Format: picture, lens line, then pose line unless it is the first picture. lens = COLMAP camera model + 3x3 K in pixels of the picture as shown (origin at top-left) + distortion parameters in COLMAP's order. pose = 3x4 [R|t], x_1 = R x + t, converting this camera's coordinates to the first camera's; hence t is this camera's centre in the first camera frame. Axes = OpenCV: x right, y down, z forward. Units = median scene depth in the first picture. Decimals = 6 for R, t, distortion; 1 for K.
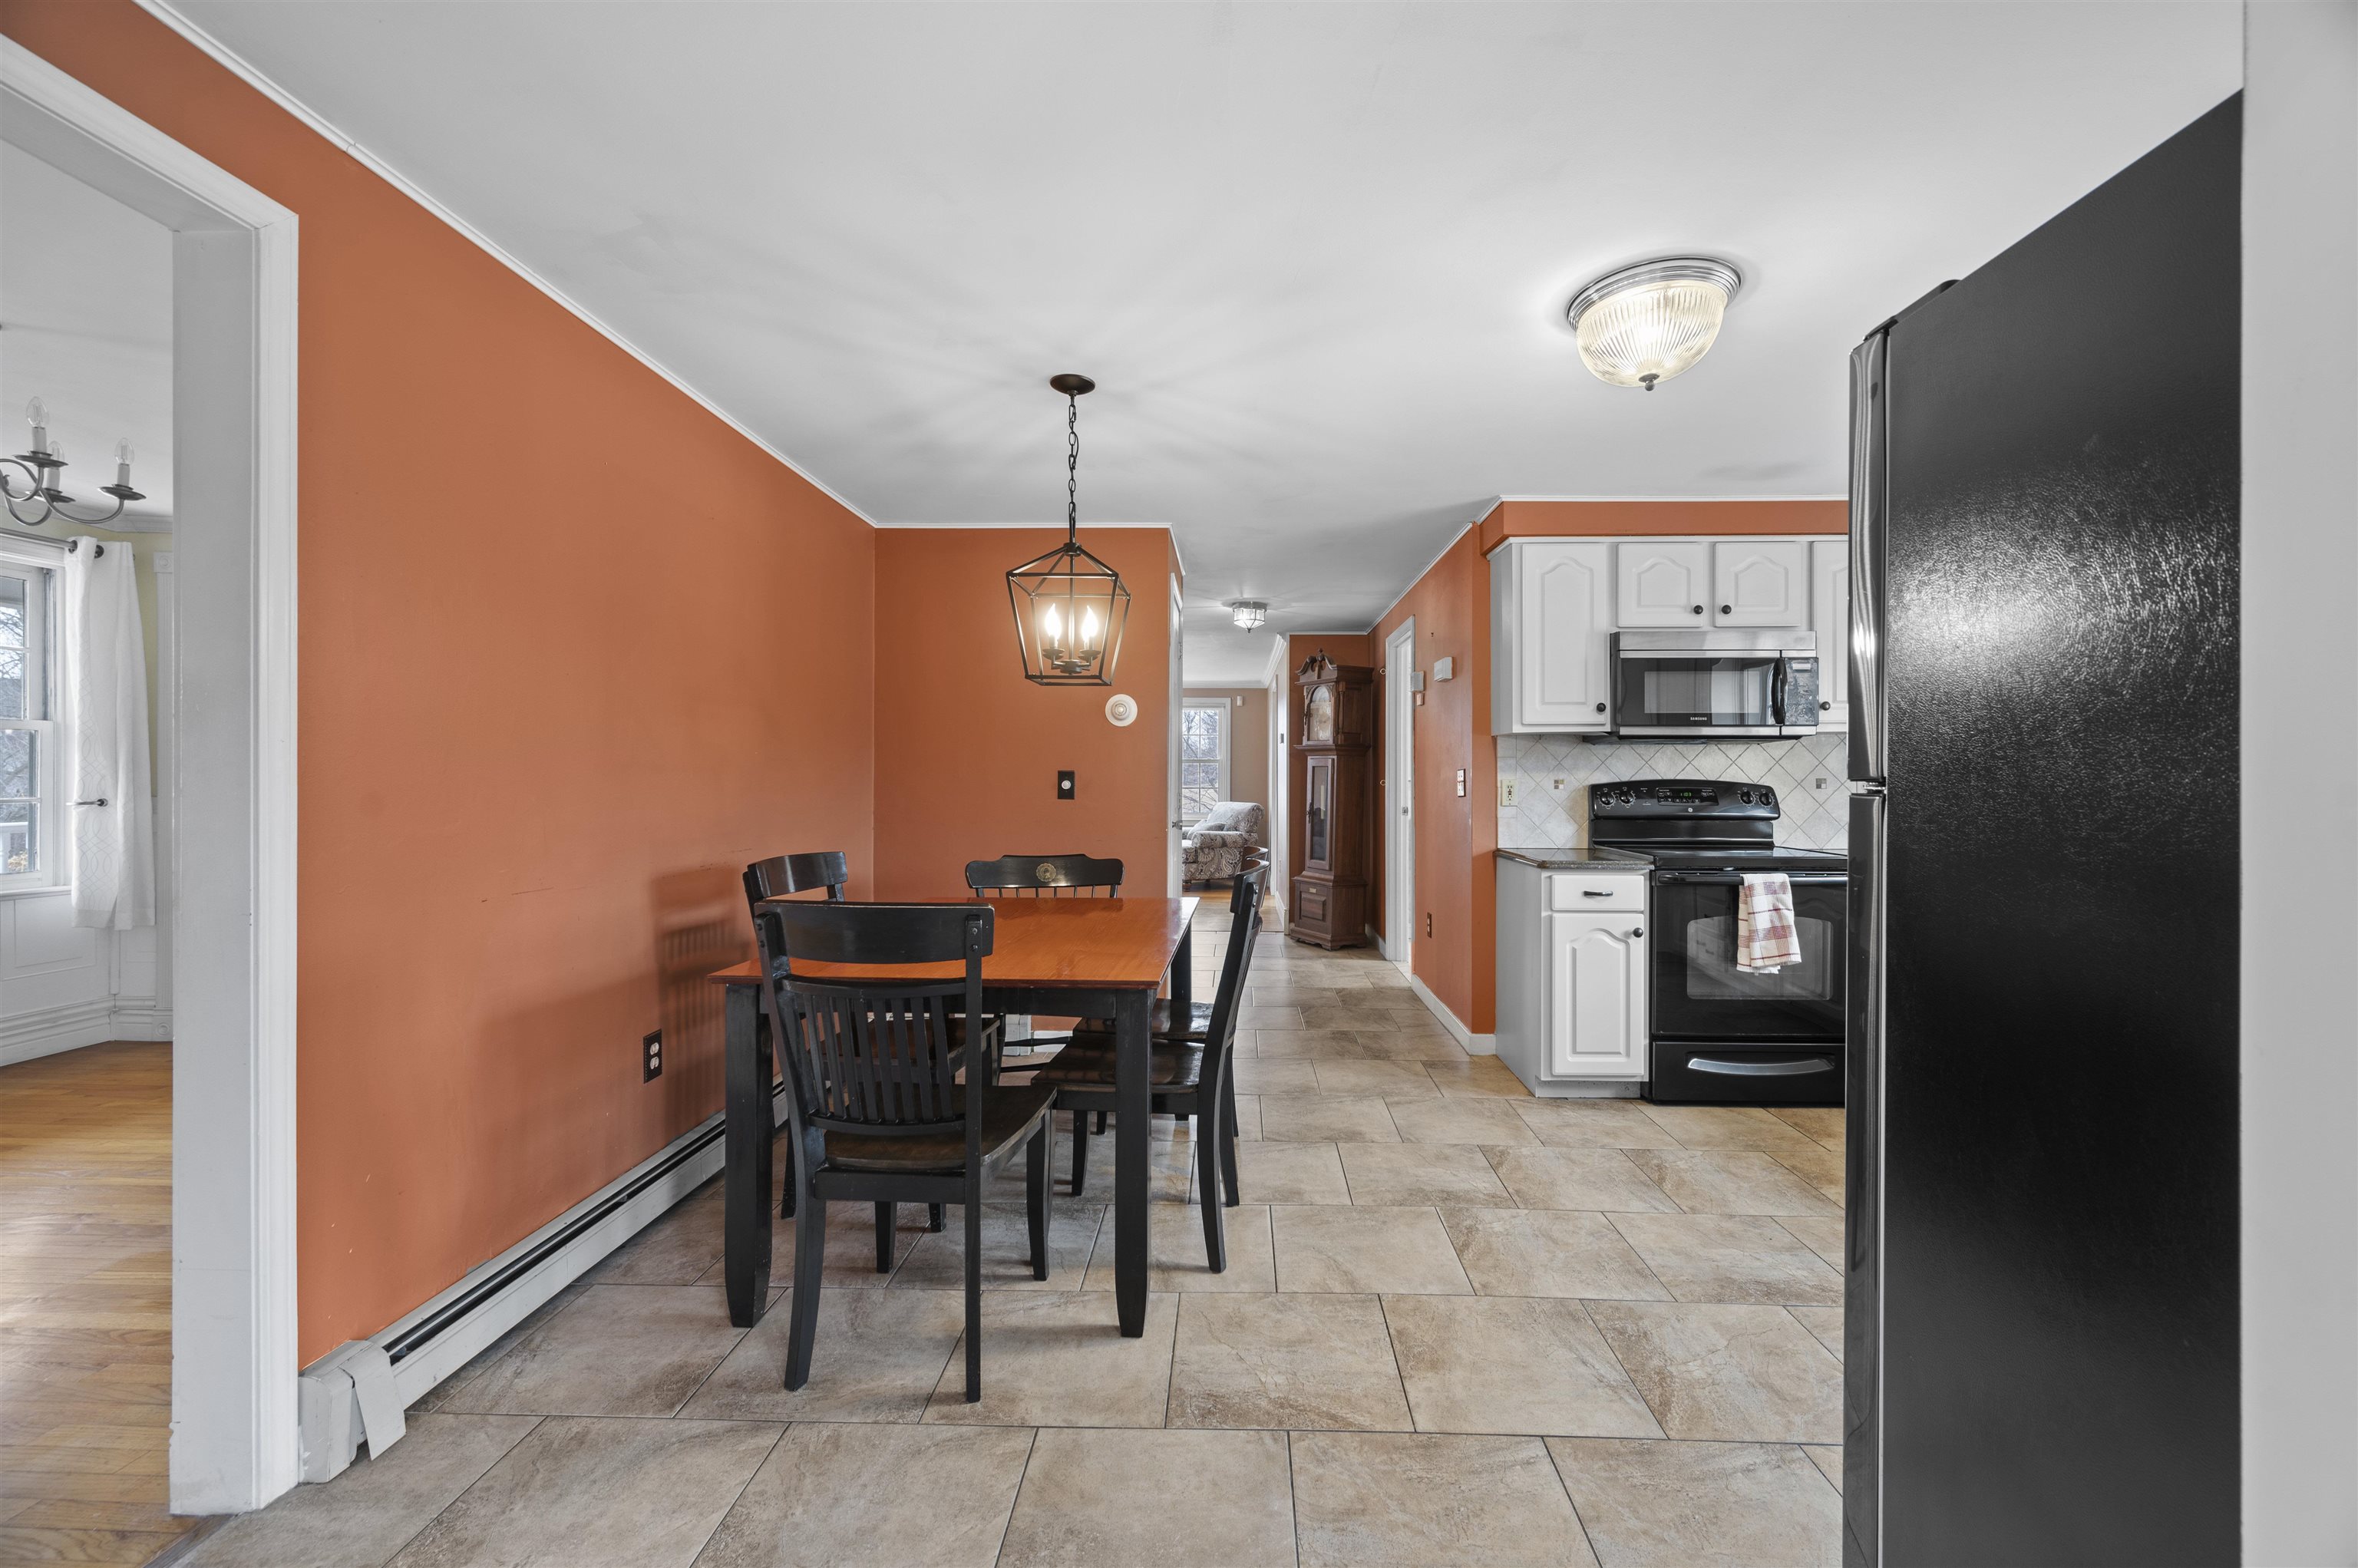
lens RADIAL K [[920.2, 0, 1179.0], [0, 920.2, 784.0], [0, 0, 1]] dist [-0.000745, -0.000337]
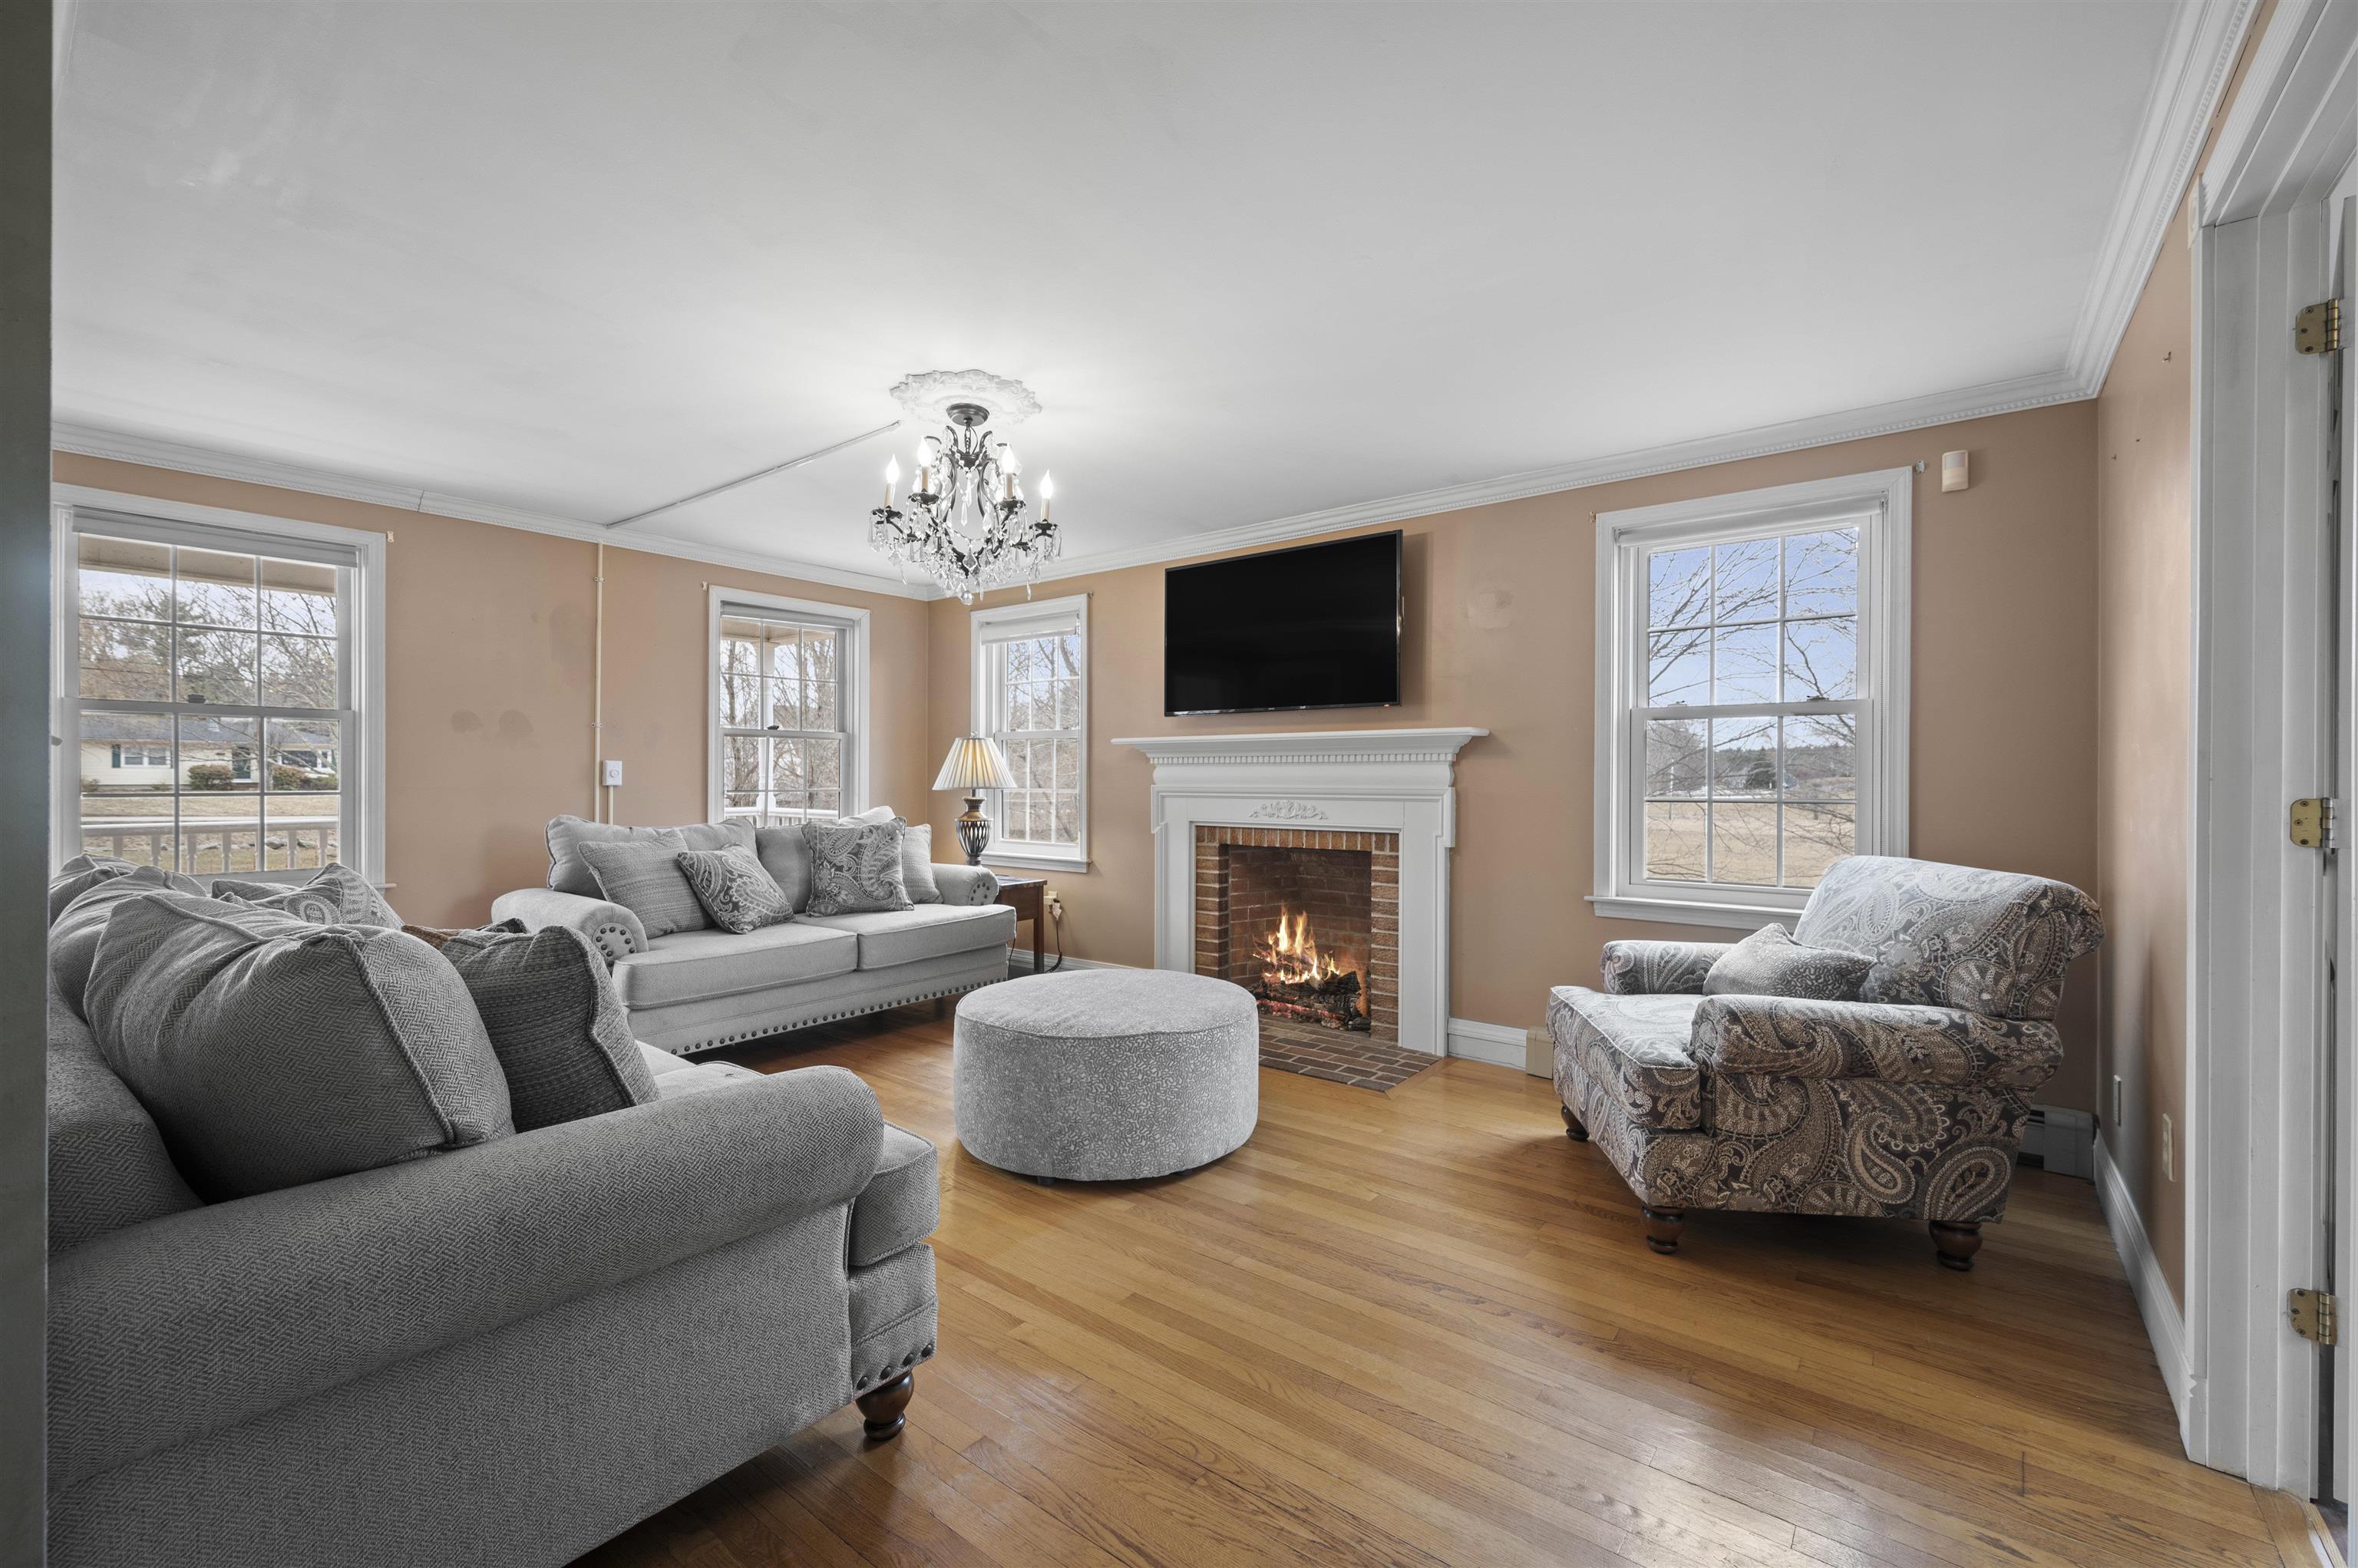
lens RADIAL K [[972.0, 0, 1179.0], [0, 972.0, 784.0], [0, 0, 1]] dist [0.000931, 0.000060]
pose [[0.820410, 0.002590, -0.571769, 0.047746], [-0.002483, 0.999996, 0.000967, -0.000676], [0.571770, 0.000626, 0.820414, 0.711052]]
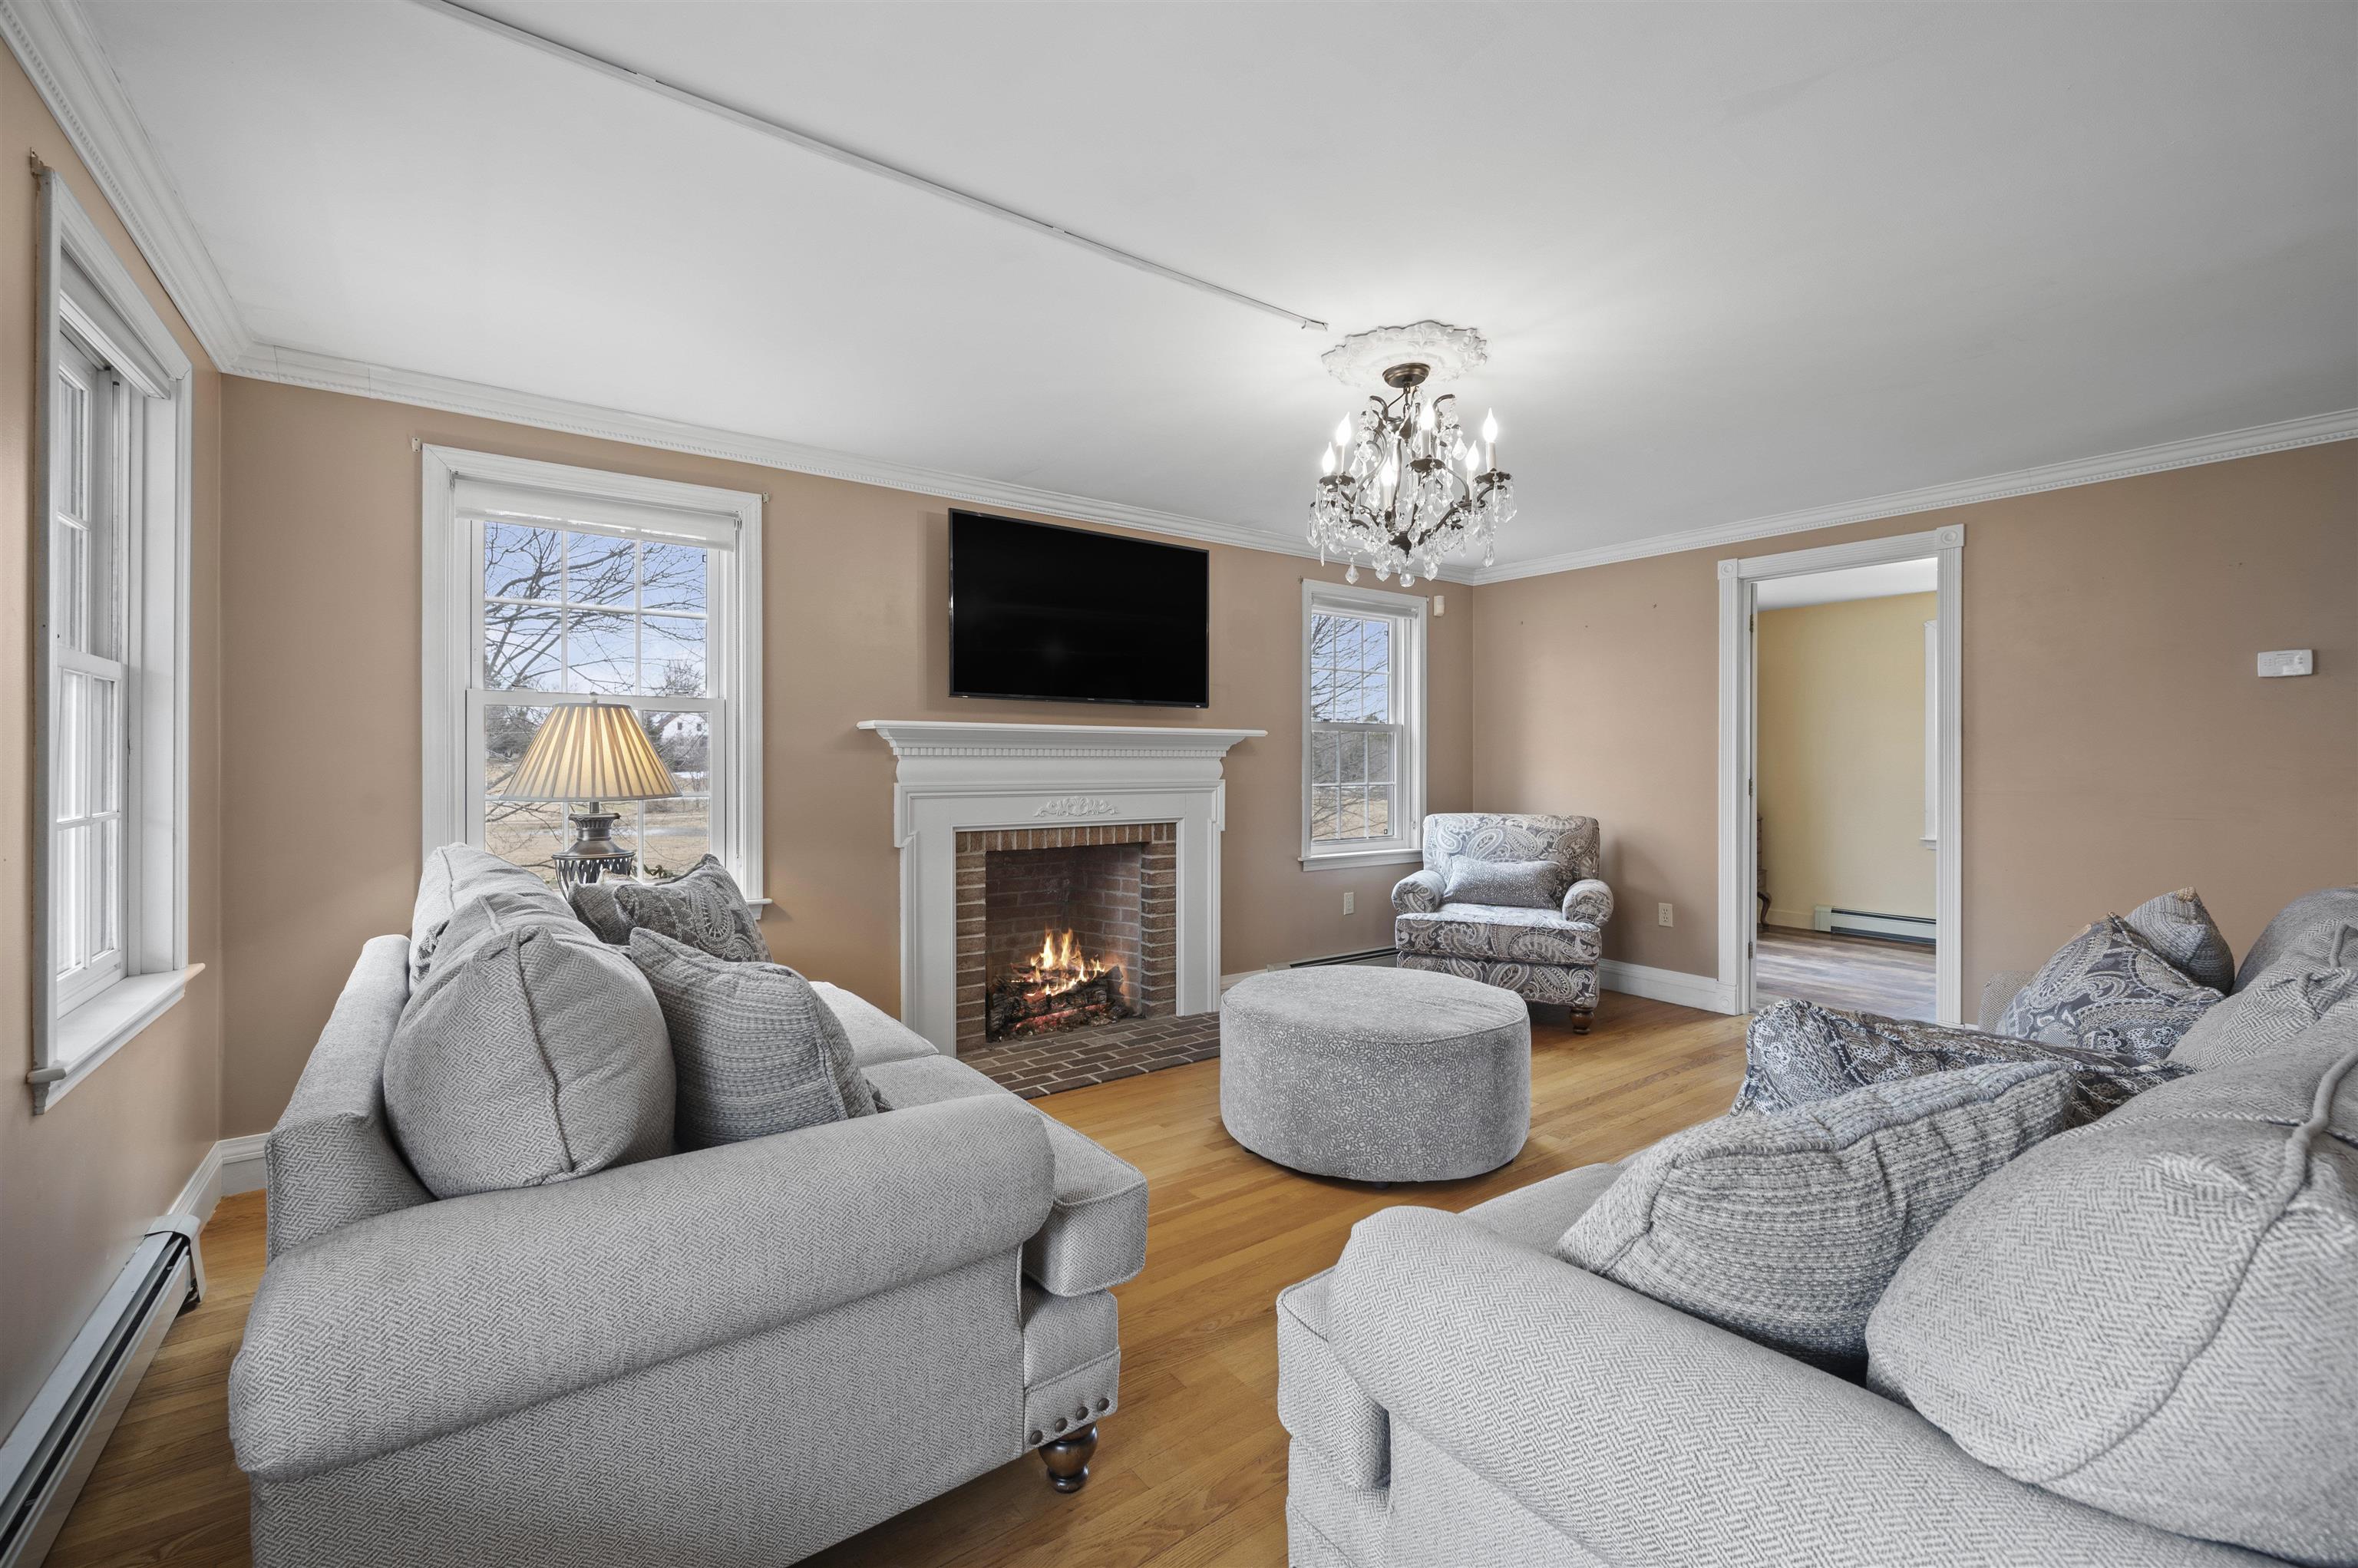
lens RADIAL K [[977.7, 0, 1179.1], [0, 977.7, 760.6], [0, 0, 1]] dist [-0.000003, -0.000008]
pose [[0.776923, -0.000822, 0.629595, -0.408044], [0.004037, 0.999985, -0.003676, -0.006735], [-0.629582, 0.005398, 0.776915, 0.750264]]
